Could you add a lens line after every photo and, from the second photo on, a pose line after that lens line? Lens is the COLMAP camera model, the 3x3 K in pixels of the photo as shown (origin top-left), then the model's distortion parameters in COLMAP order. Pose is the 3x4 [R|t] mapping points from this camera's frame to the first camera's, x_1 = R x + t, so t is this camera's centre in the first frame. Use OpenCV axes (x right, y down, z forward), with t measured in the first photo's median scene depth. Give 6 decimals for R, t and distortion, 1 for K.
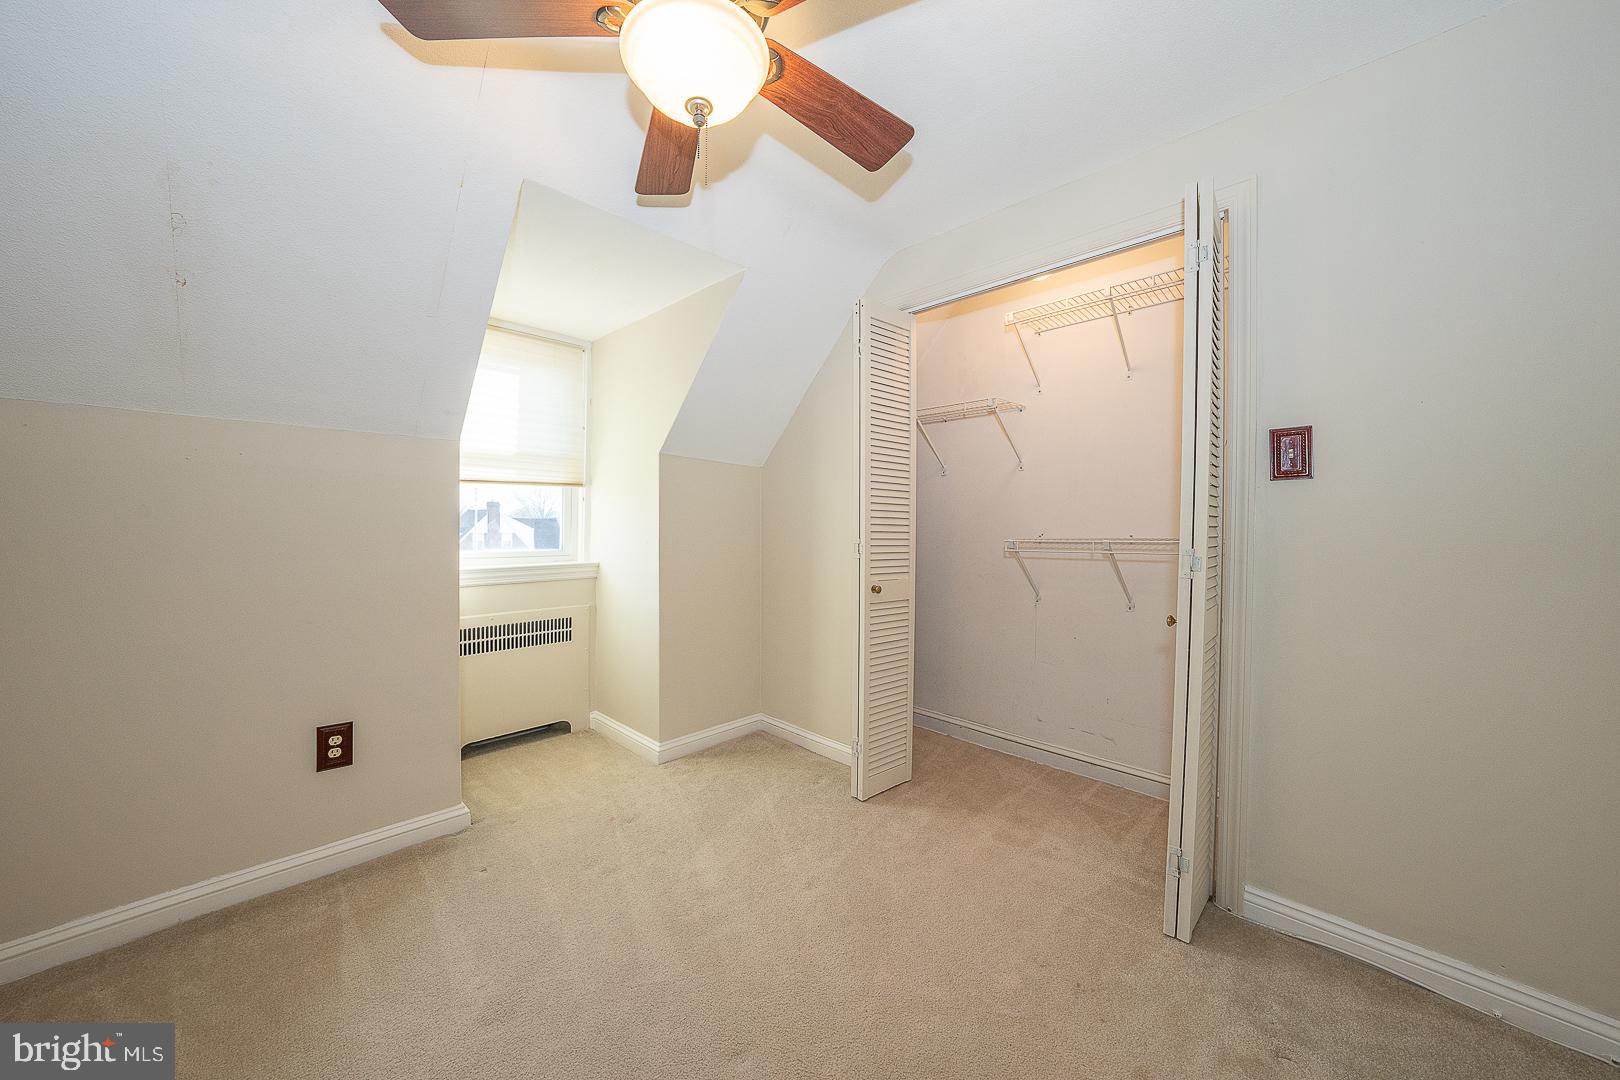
lens RADIAL K [[555.6, 0, 812.2], [0, 555.6, 533.3], [0, 0, 1]] dist [-0.000271, 0.000068]
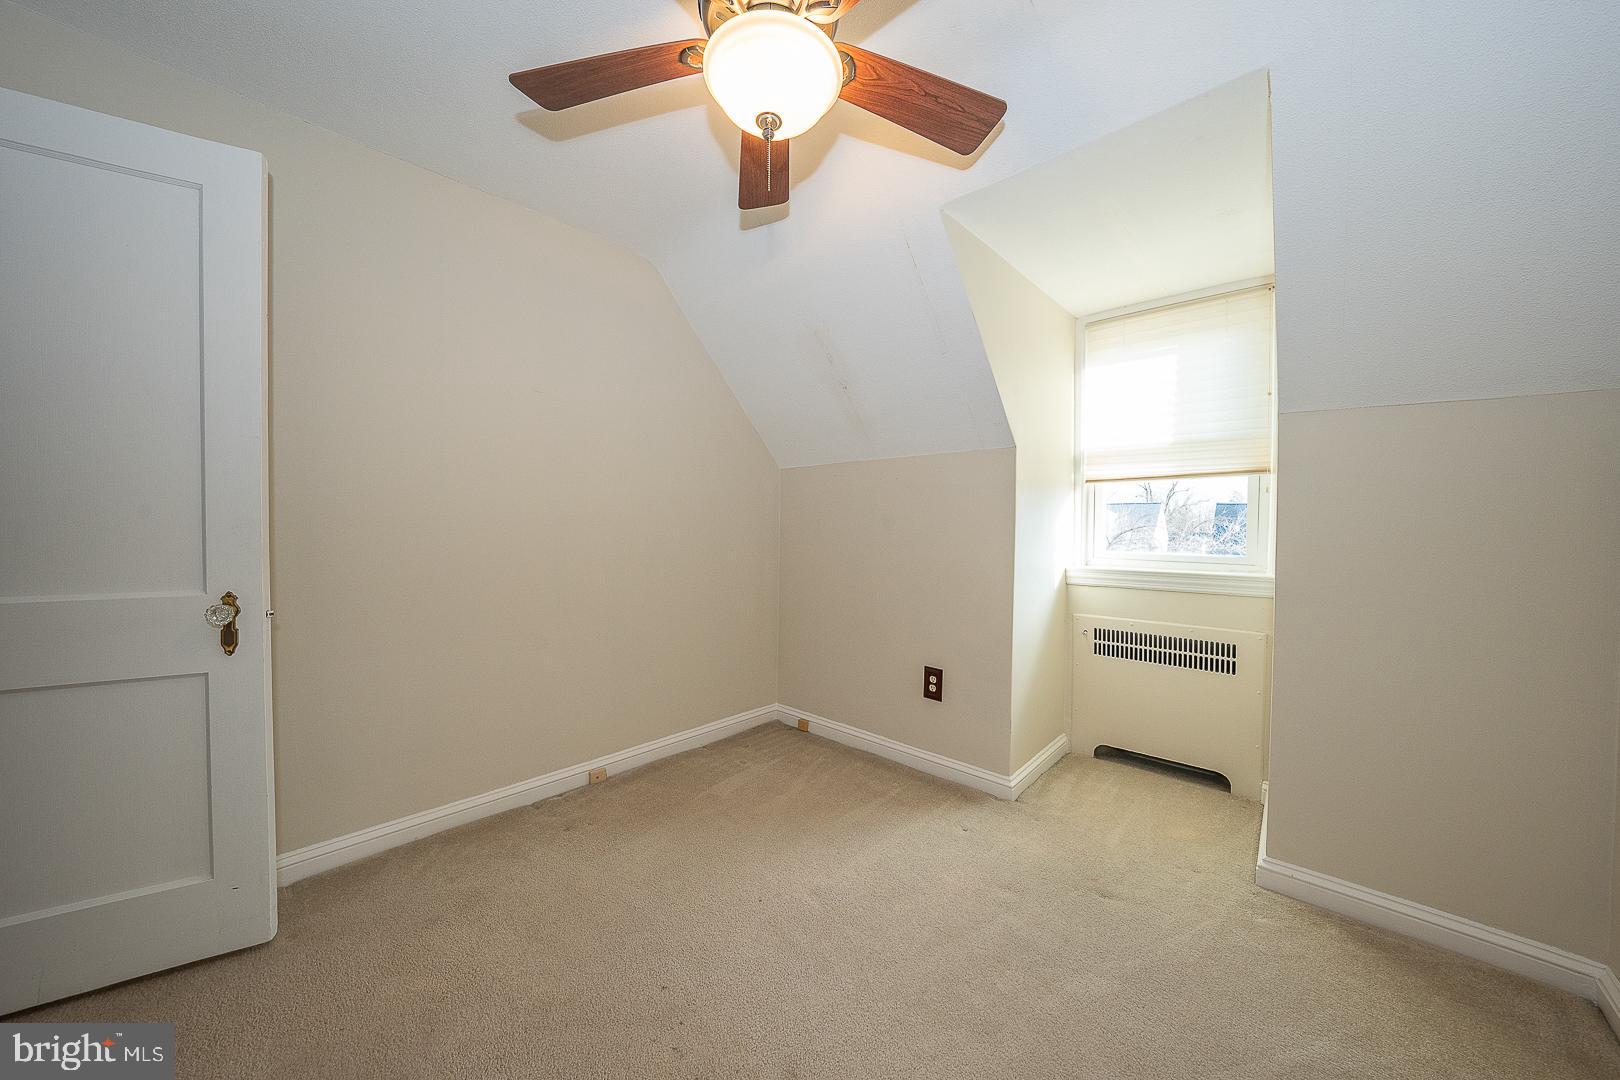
lens RADIAL K [[555.6, 0, 812.2], [0, 555.6, 533.3], [0, 0, 1]] dist [-0.000271, 0.000068]
pose [[0.046042, 0.009917, -0.998890, 0.345714], [-0.017282, 0.999809, 0.009130, 0.000003], [0.998790, 0.016843, 0.046205, 0.424104]]
